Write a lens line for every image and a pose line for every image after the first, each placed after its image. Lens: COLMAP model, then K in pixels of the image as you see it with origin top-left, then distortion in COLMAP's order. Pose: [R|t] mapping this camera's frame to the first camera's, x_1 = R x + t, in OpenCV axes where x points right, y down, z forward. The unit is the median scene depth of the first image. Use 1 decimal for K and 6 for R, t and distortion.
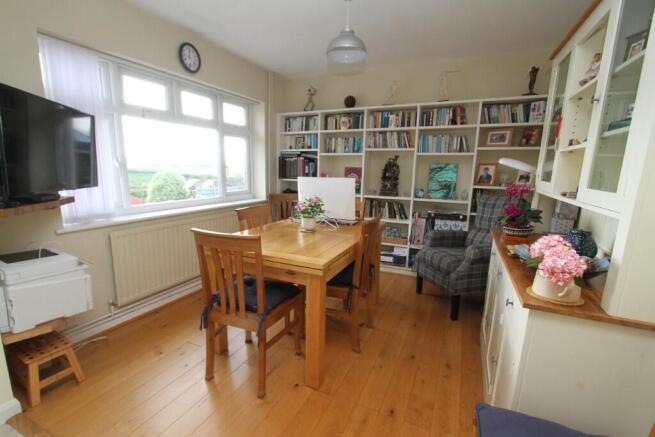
lens RADIAL K [[300.1, 0, 327.7], [0, 300.1, 220.3], [0, 0, 1]] dist [-0.000154, 0.000278]
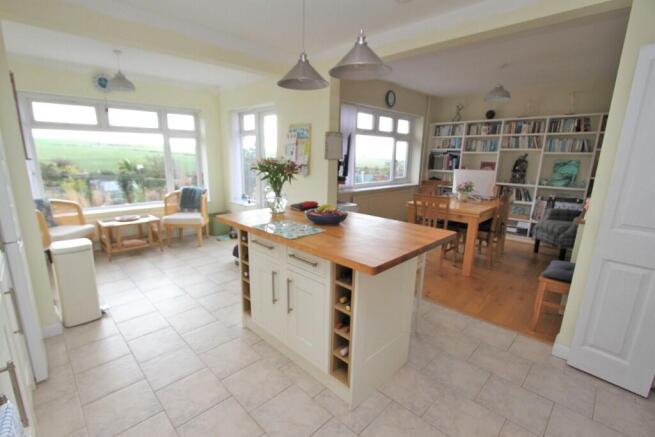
lens RADIAL K [[300.1, 0, 326.1], [0, 300.1, 218.9], [0, 0, 1]] dist [-0.000154, 0.000278]
pose [[0.936291, 0.070464, -0.344085, -0.129450], [-0.060093, 0.997362, 0.040727, 0.075699], [0.346047, -0.017455, 0.938055, -0.588357]]
